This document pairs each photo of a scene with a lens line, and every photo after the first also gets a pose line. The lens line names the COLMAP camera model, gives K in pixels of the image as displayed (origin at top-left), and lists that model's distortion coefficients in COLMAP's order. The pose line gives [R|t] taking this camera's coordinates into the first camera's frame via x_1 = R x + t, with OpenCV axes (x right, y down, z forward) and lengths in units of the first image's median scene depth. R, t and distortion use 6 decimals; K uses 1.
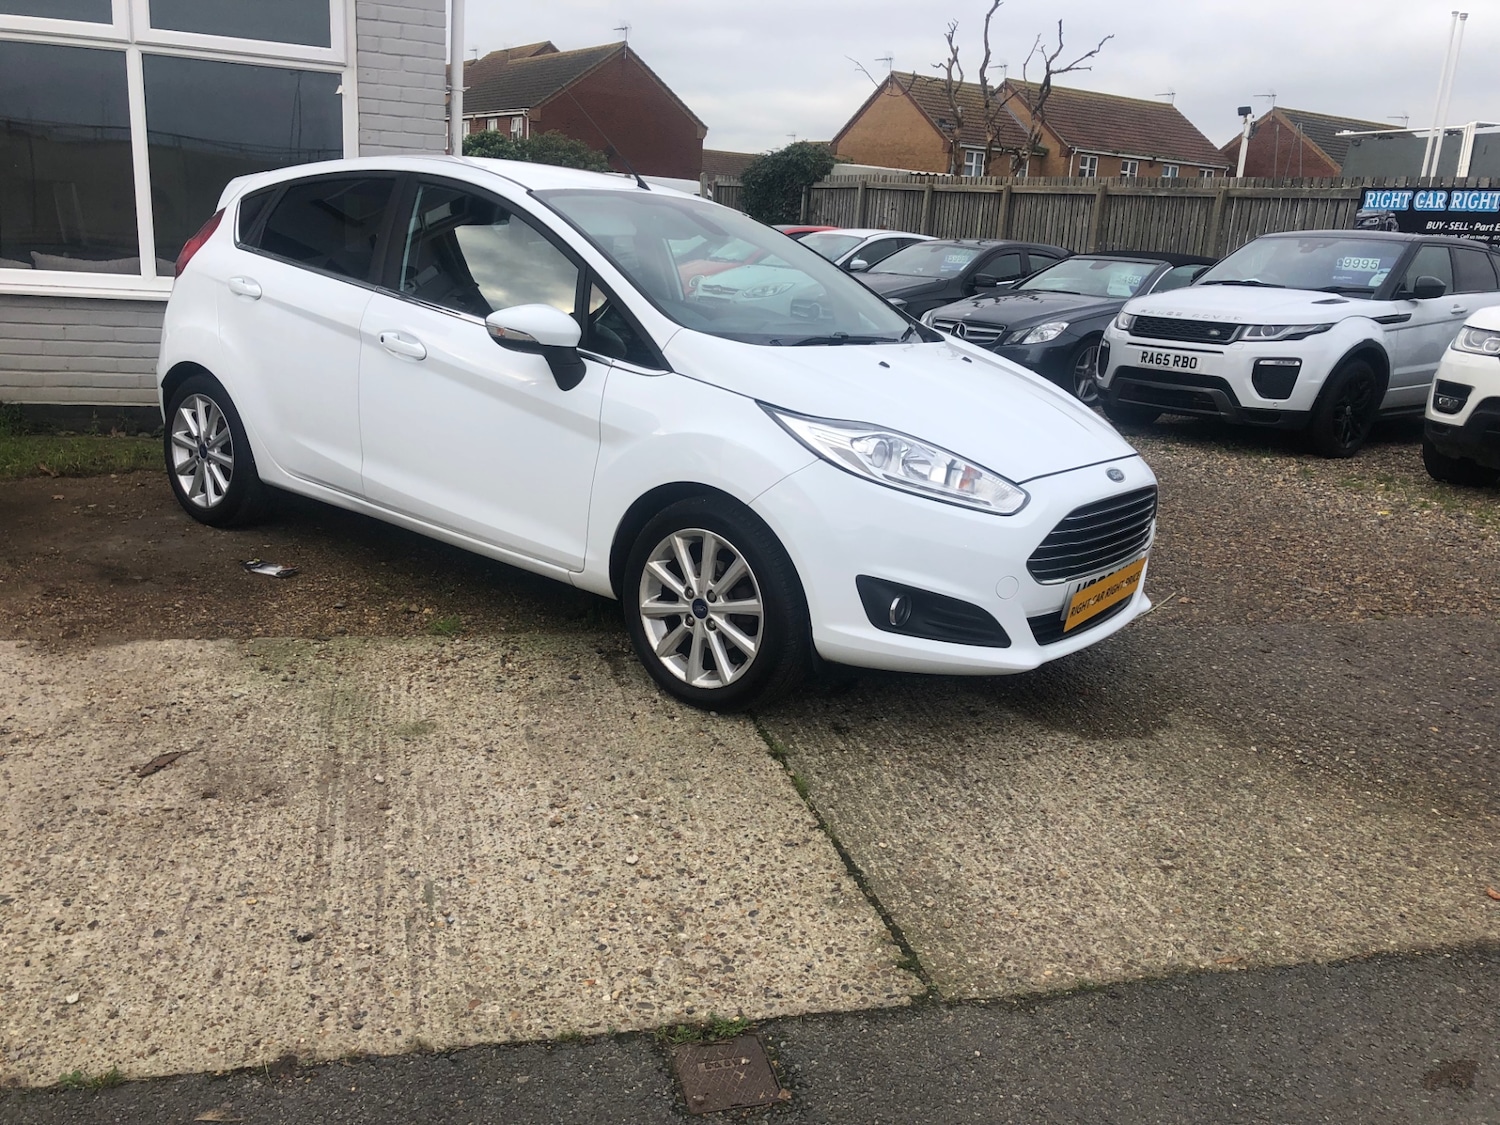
lens RADIAL K [[1189.0, 0, 758.3], [0, 1189.0, 547.4], [0, 0, 1]] dist [0.033047, -0.005977]
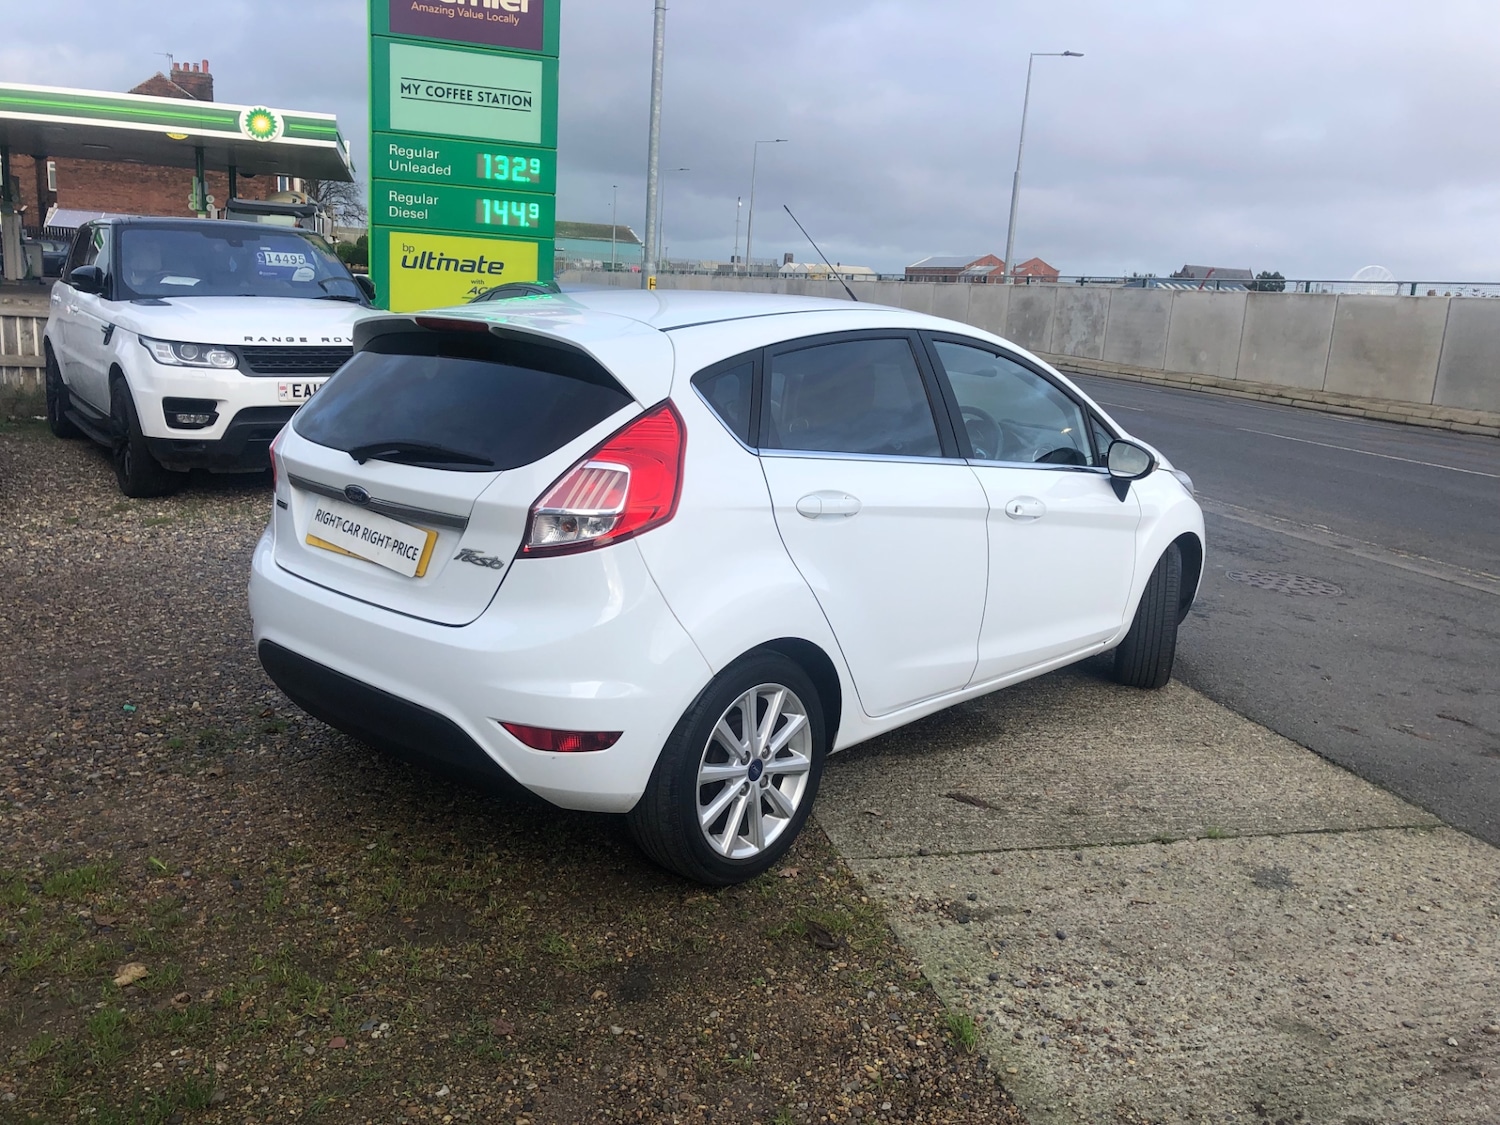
lens RADIAL K [[1216.7, 0, 735.4], [0, 1216.7, 547.3], [0, 0, 1]] dist [0.024893, -0.004955]
pose [[0.018856, -0.265170, 0.964017, -0.707808], [0.204617, 0.944805, 0.255883, -0.318028], [-0.978661, 0.192429, 0.072073, 0.871855]]
